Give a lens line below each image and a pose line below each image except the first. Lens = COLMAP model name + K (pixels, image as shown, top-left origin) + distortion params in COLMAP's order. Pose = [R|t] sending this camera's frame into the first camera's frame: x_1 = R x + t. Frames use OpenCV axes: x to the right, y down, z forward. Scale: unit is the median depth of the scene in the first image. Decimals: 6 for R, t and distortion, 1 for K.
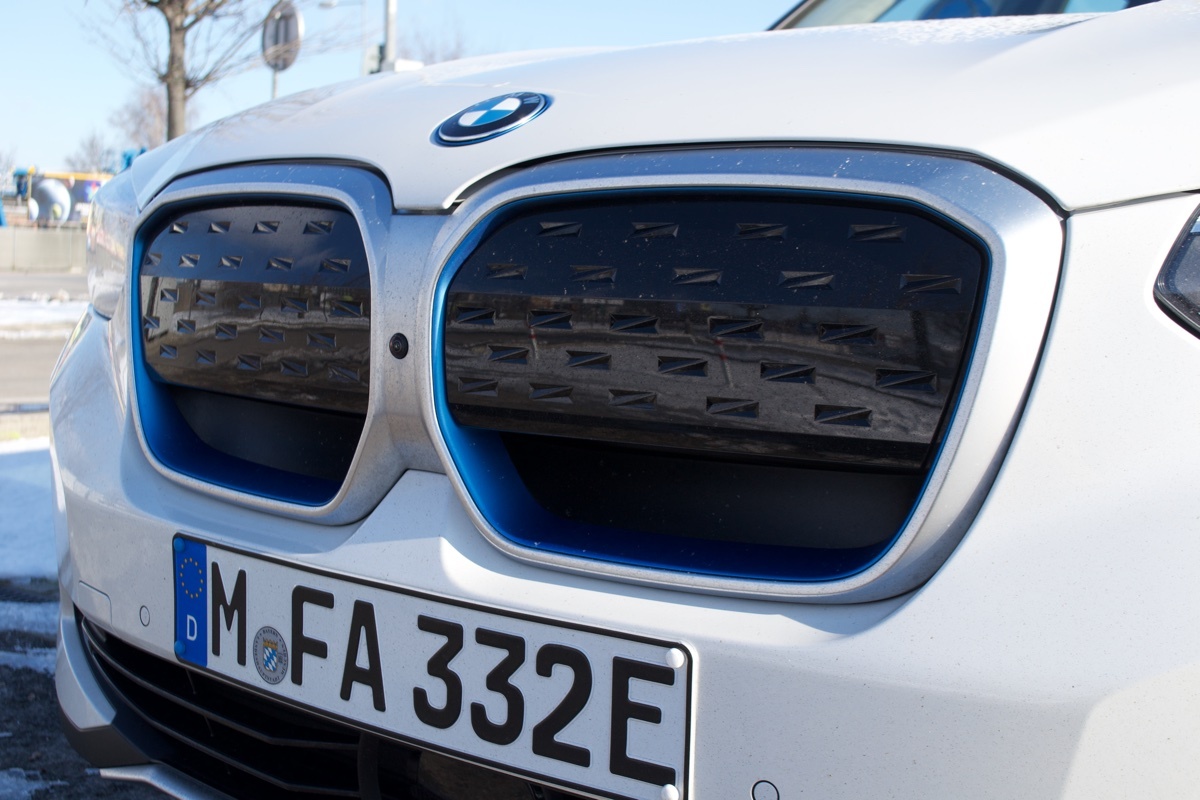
lens RADIAL K [[1485.1, 0, 597.6], [0, 1485.1, 404.4], [0, 0, 1]] dist [-0.051680, 0.000000]
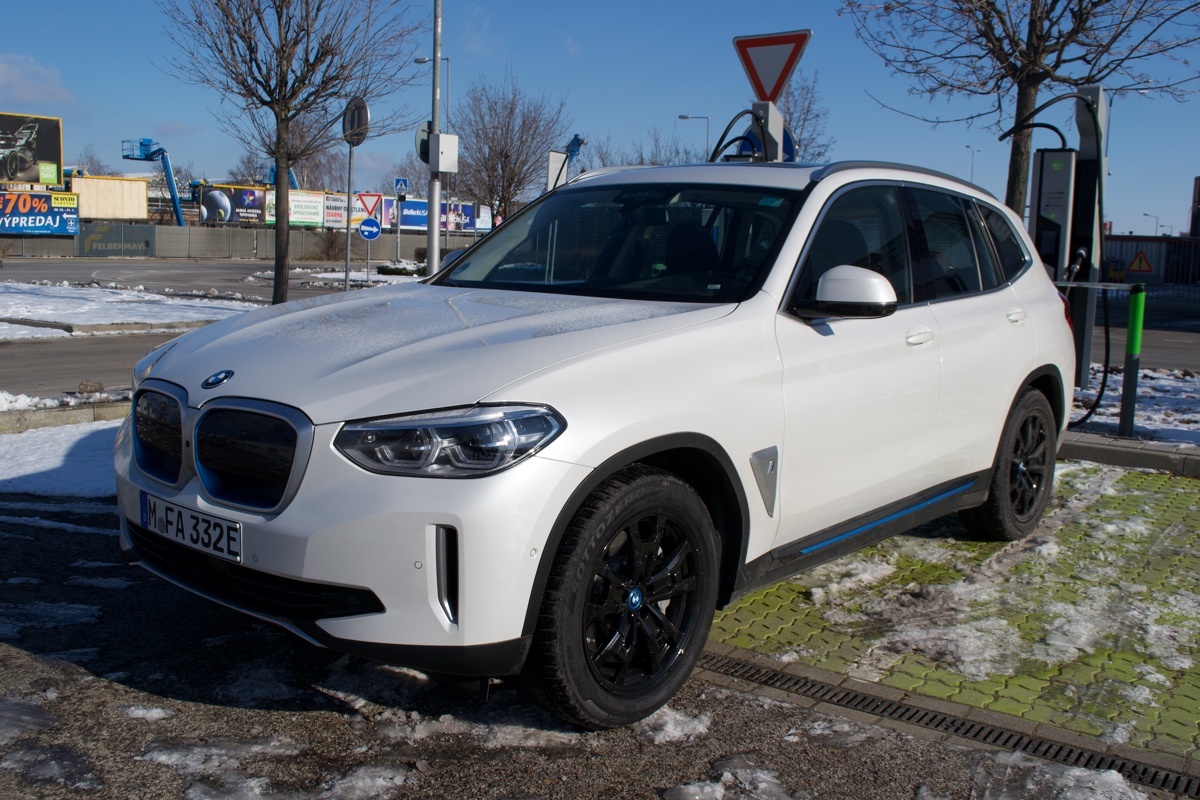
lens RADIAL K [[1154.7, 0, 602.3], [0, 1154.7, 403.0], [0, 0, 1]] dist [-0.068117, 0.000000]
pose [[0.999322, 0.013148, -0.034385, 1.001844], [-0.011819, 0.999185, 0.038590, -0.262963], [0.034864, -0.038158, 0.998663, -1.835928]]
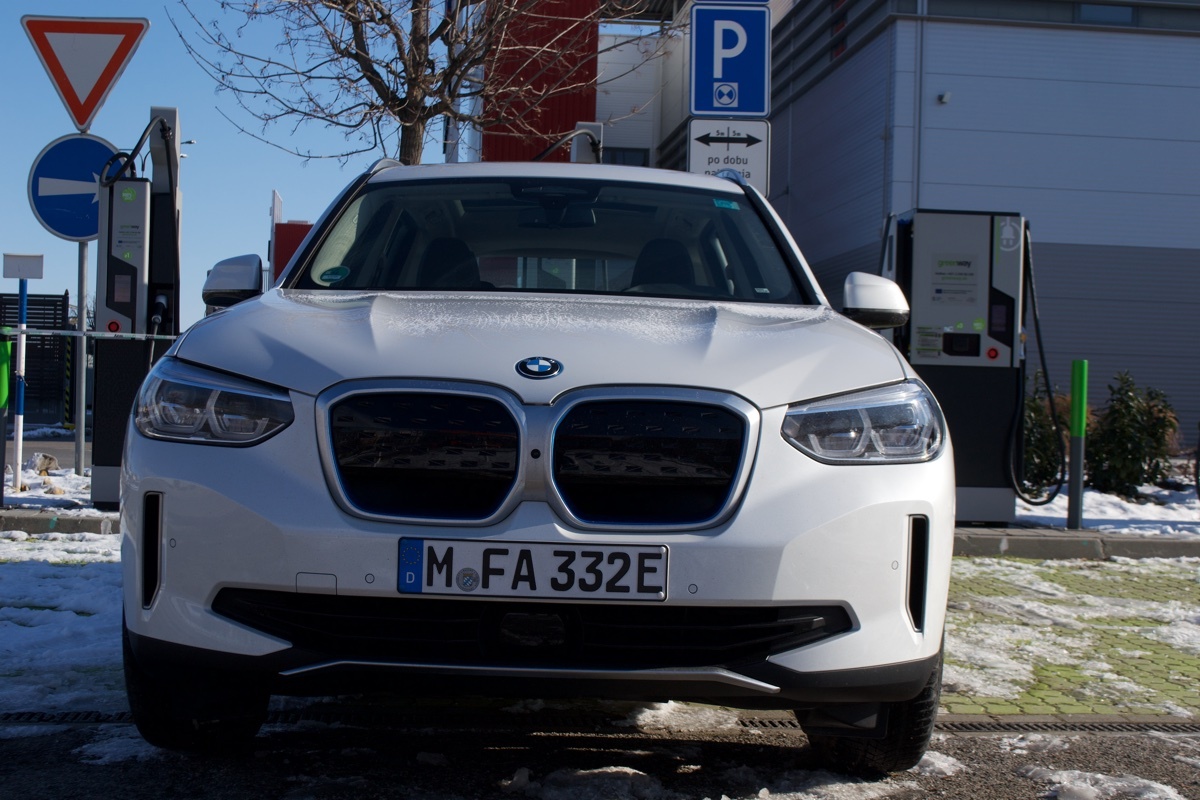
lens RADIAL K [[1627.6, 0, 598.5], [0, 1627.6, 397.0], [0, 0, 1]] dist [-0.003495, 0.000000]
pose [[0.779490, -0.001497, 0.626413, -1.878750], [0.051060, 0.996821, -0.061155, 0.043788], [-0.624330, 0.079654, 0.777089, -1.378998]]
